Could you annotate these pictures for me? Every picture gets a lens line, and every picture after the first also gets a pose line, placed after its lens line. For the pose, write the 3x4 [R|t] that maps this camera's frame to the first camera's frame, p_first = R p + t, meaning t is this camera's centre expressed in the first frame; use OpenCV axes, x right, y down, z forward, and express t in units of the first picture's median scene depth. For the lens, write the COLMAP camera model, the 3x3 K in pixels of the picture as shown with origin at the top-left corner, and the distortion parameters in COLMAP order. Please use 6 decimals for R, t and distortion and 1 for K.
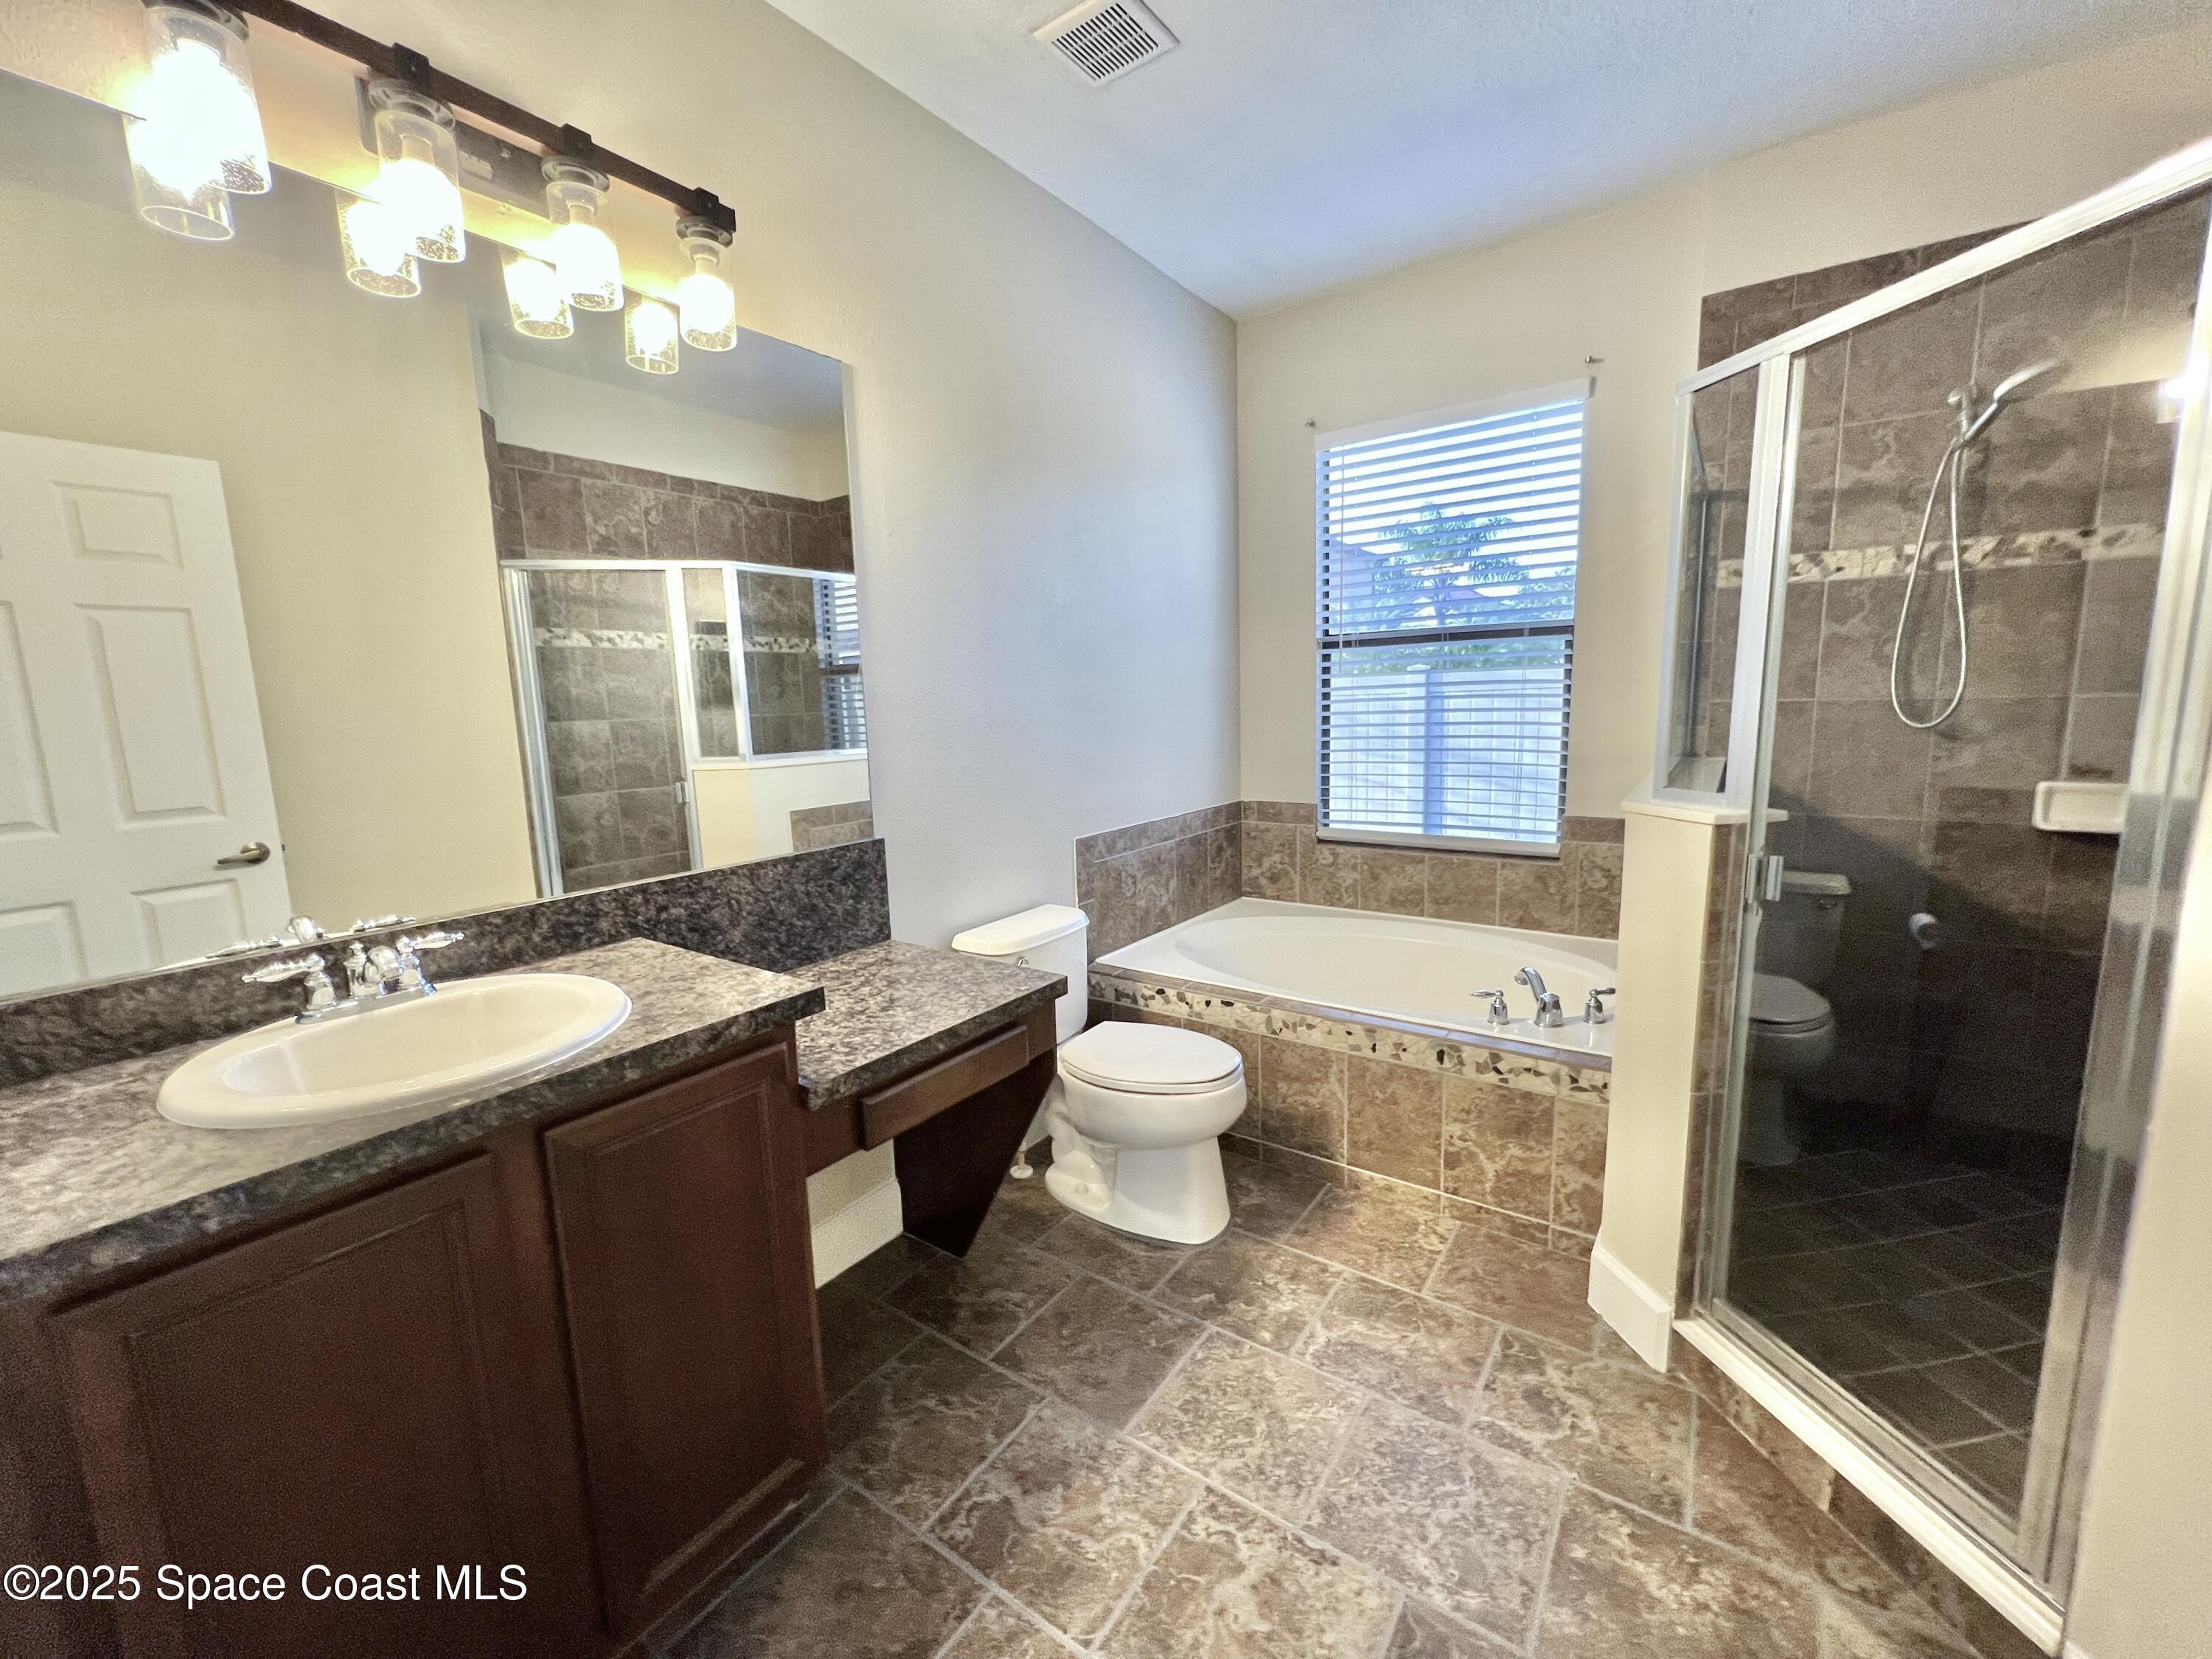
lens RADIAL K [[886.6, 0, 1105.6], [0, 886.6, 832.3], [0, 0, 1]] dist [-0.001052, 0.000141]
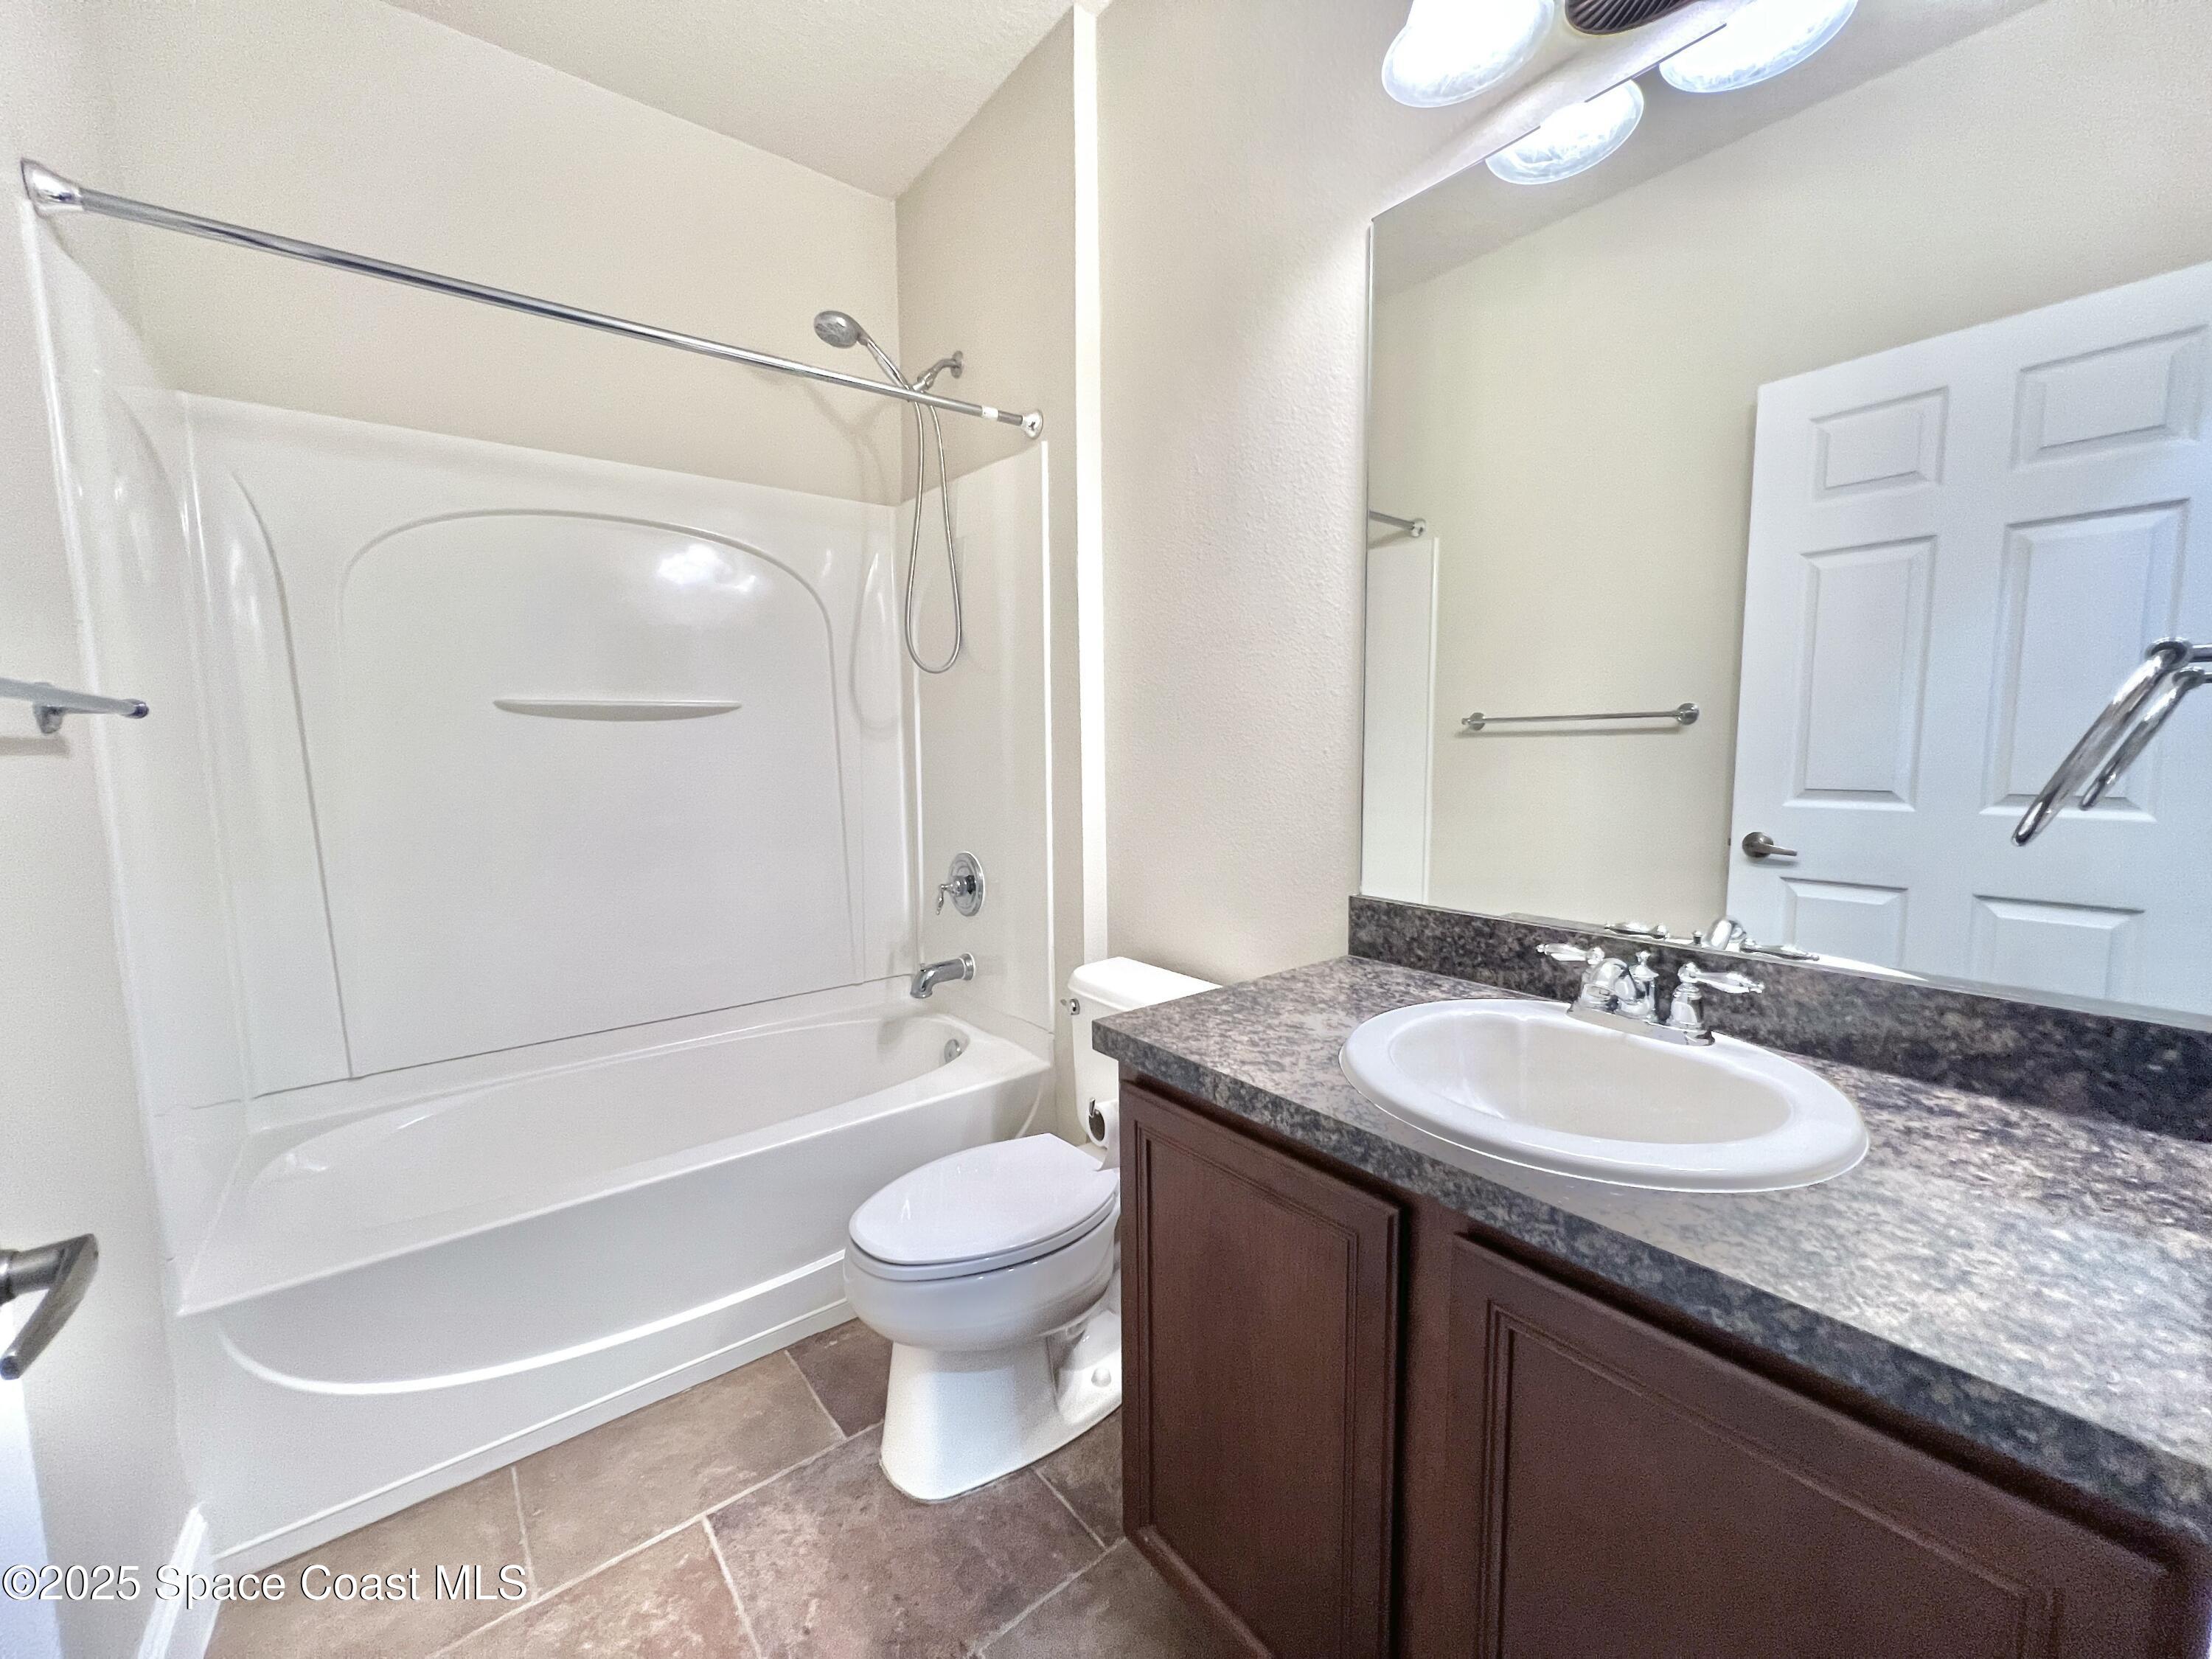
lens RADIAL K [[886.9, 0, 1107.5], [0, 886.9, 826.1], [0, 0, 1]] dist [0.001072, -0.000142]
pose [[-0.277690, 0.138851, -0.950583, 0.091371], [-0.120787, 0.976601, 0.177936, -0.078677], [0.953047, 0.164229, -0.254421, 0.666279]]
